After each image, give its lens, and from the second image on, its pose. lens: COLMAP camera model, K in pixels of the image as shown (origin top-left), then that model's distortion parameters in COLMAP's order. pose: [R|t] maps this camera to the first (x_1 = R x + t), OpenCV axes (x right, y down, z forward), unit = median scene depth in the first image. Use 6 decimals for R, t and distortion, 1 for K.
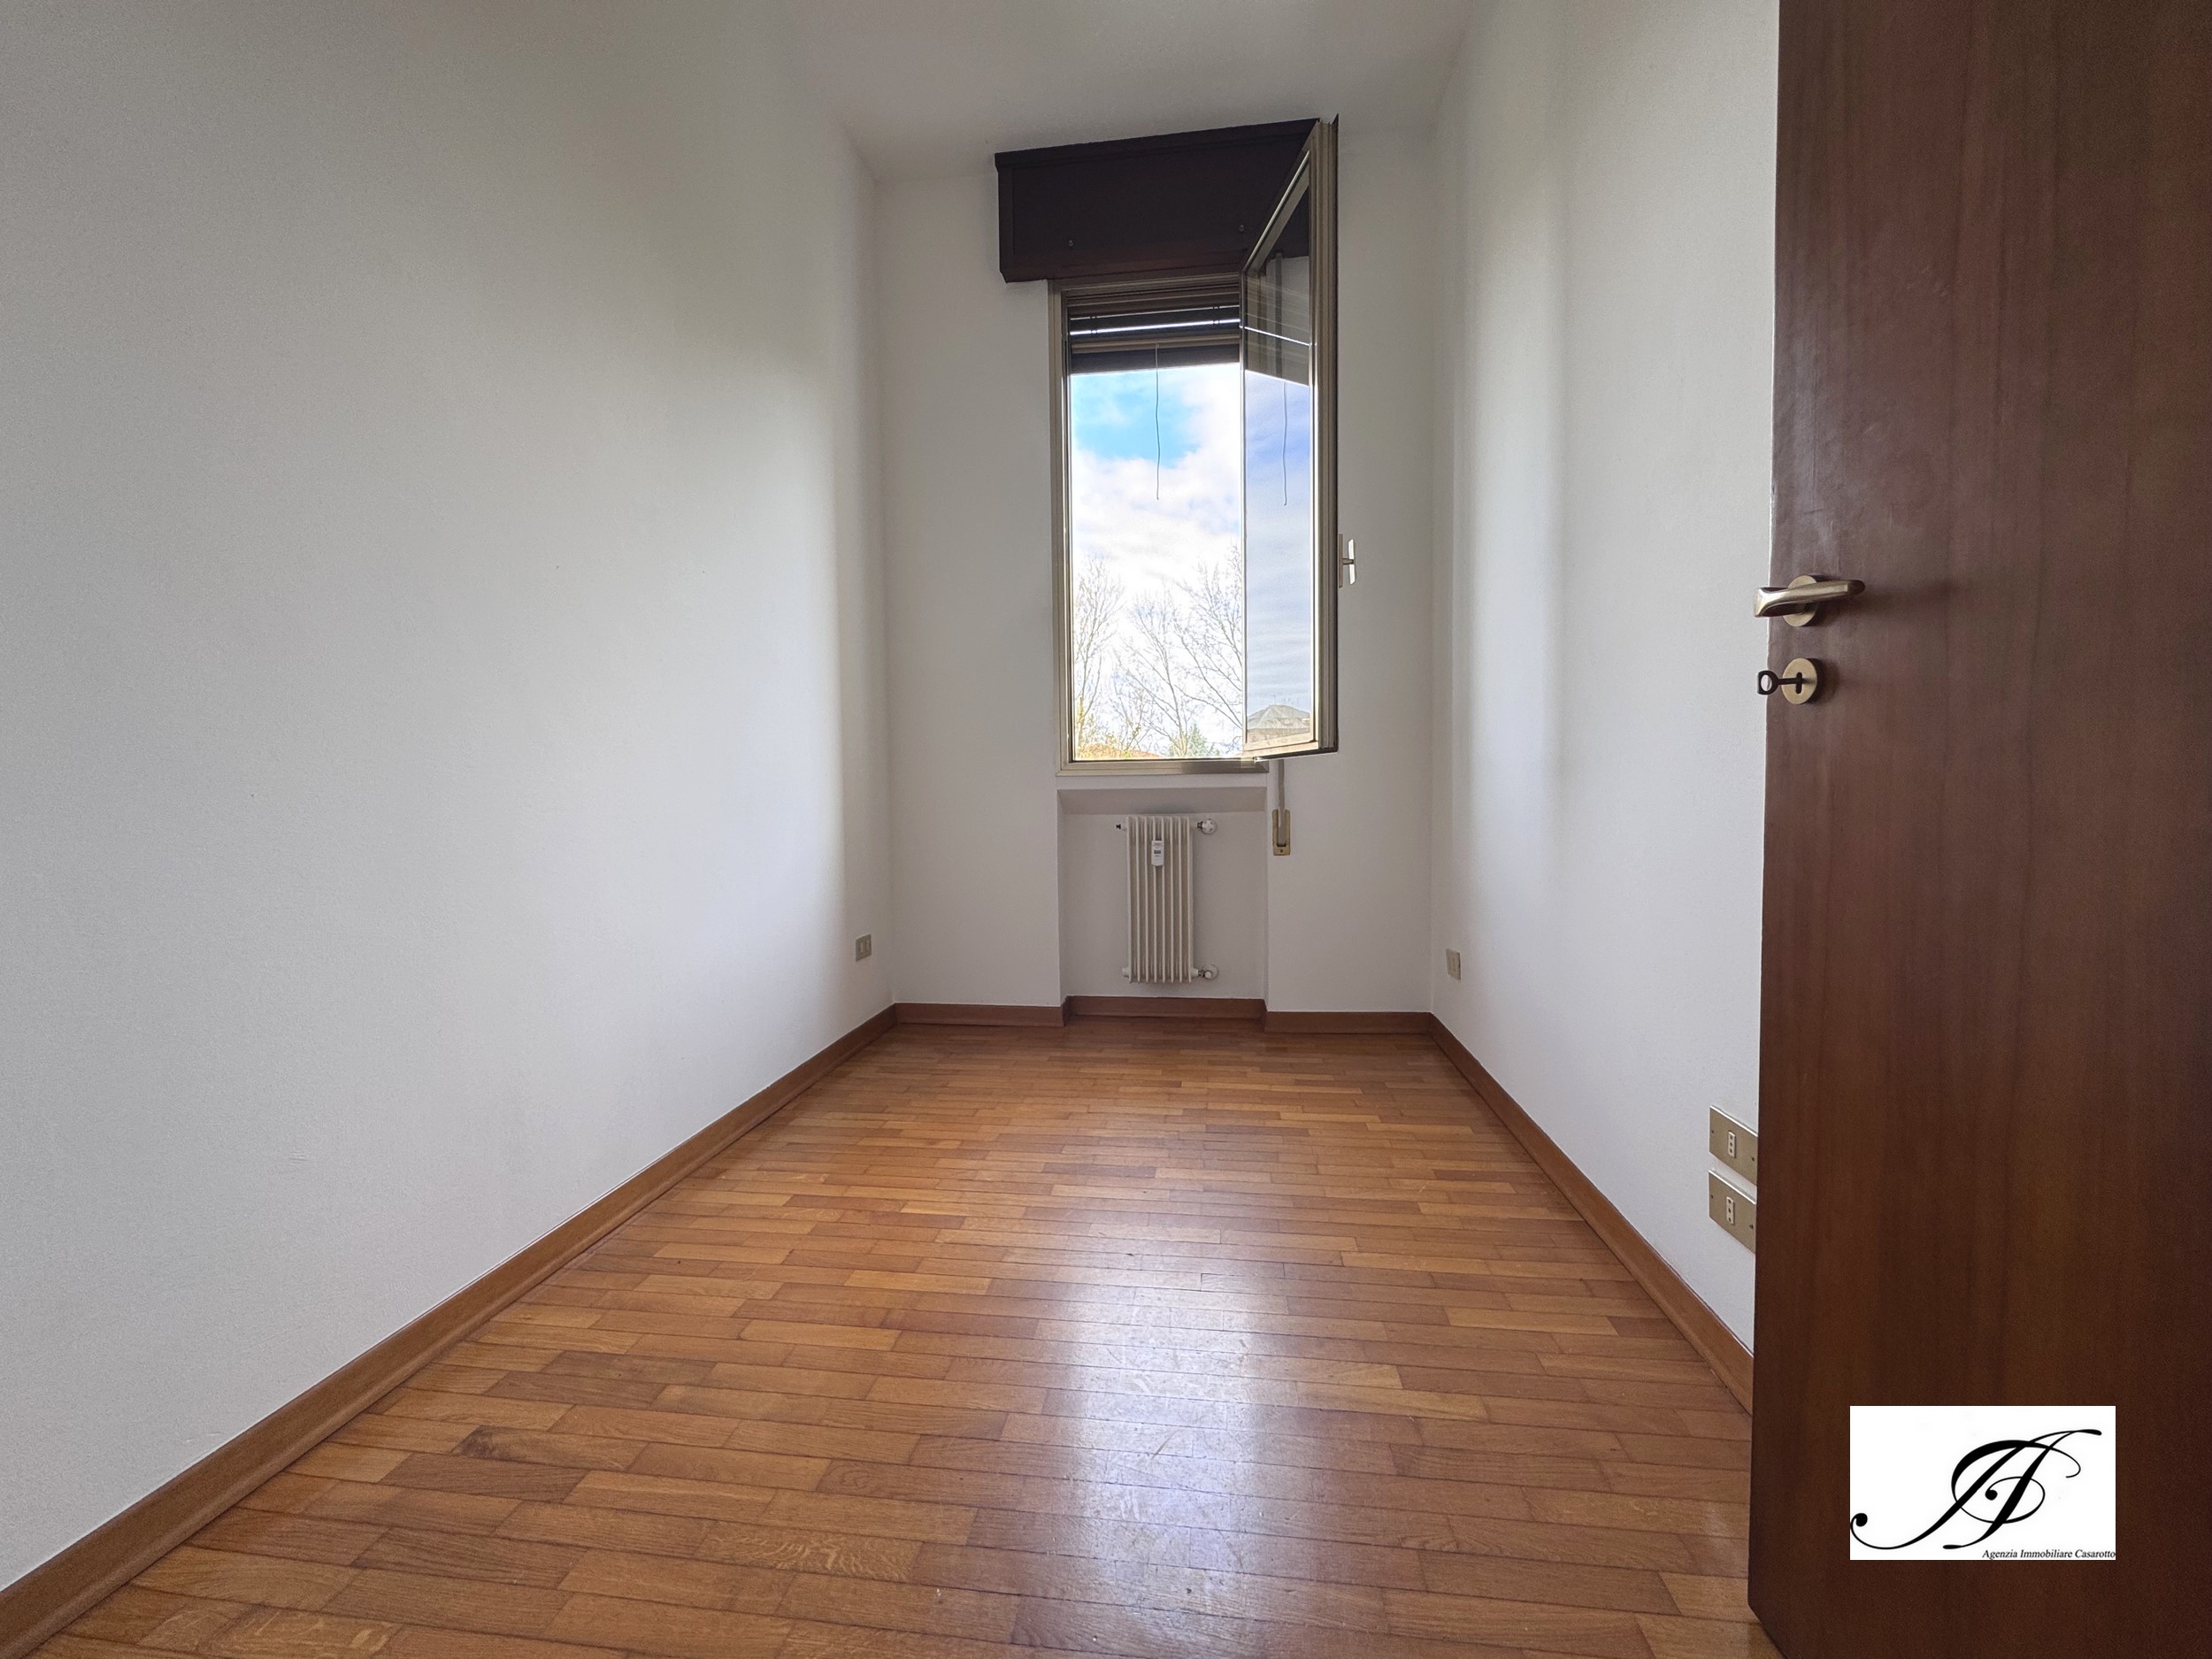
lens RADIAL K [[883.5, 0, 1107.5], [0, 883.5, 827.3], [0, 0, 1]] dist [-0.001085, -0.000011]
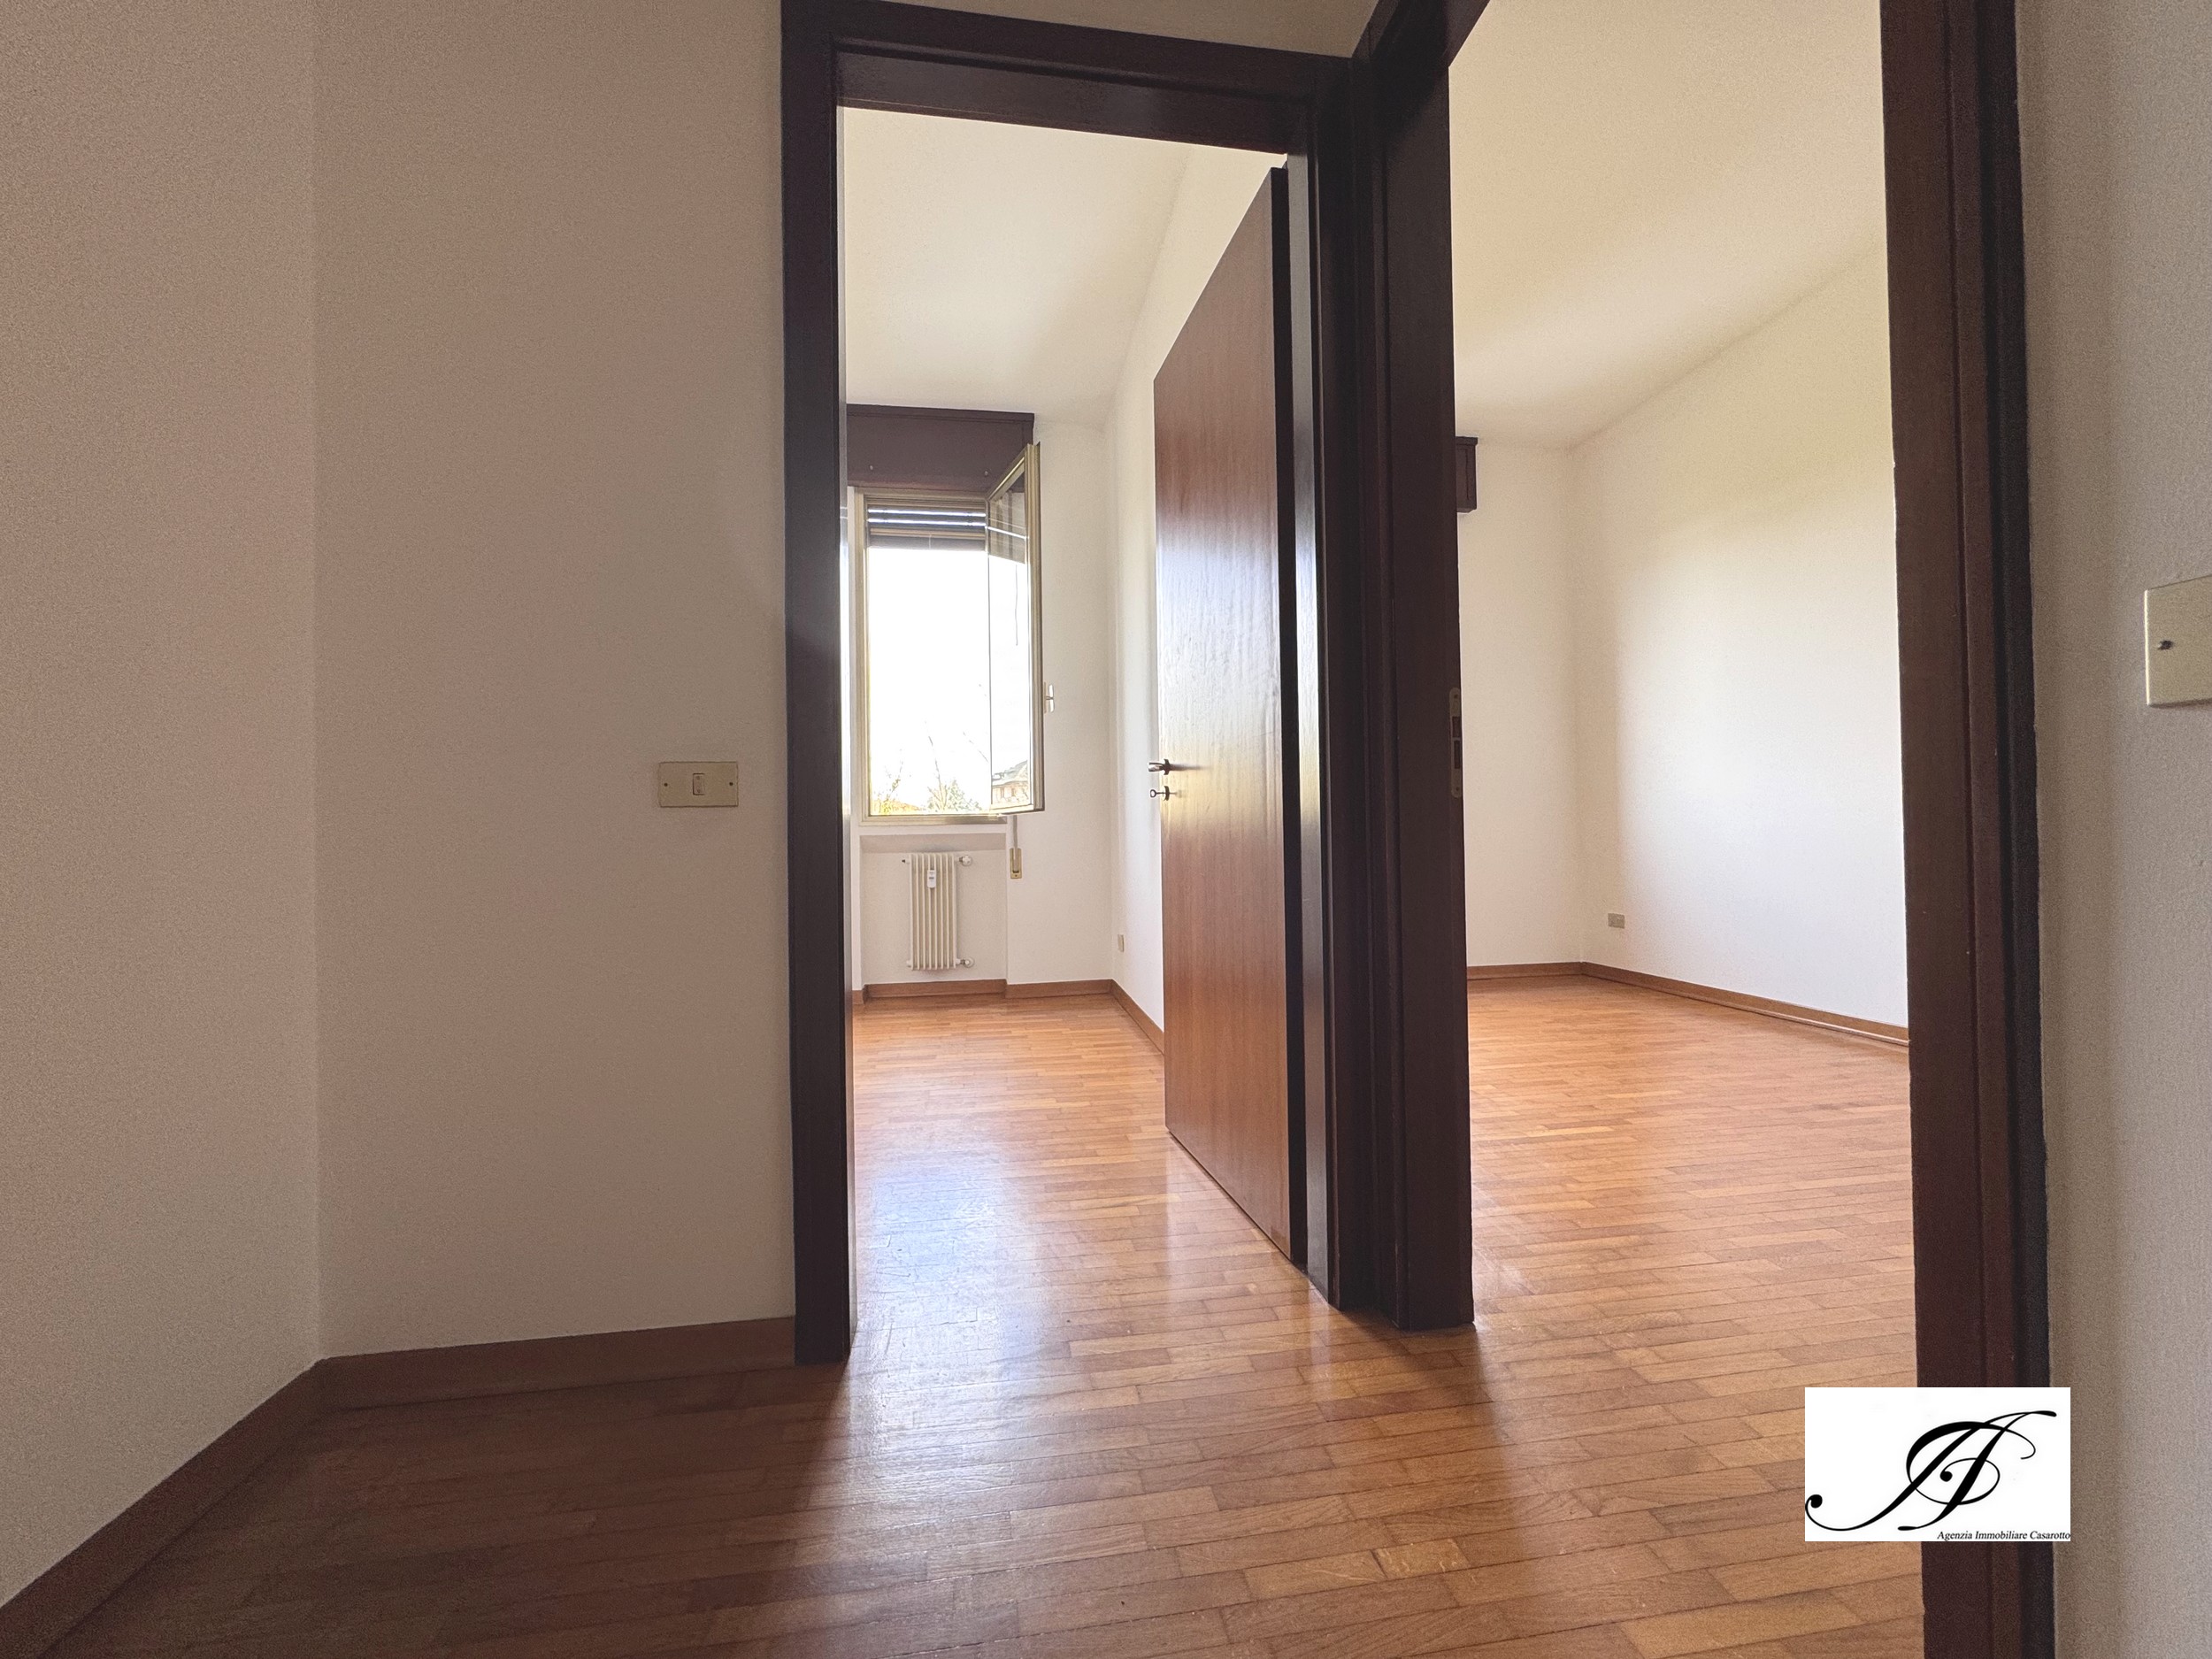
lens RADIAL K [[883.5, 0, 1107.5], [0, 883.5, 827.3], [0, 0, 1]] dist [-0.001085, -0.000011]
pose [[0.963650, -0.001840, 0.267163, -0.052646], [0.017319, 0.998303, -0.055592, 0.030209], [-0.266608, 0.058198, 0.962046, -0.480917]]
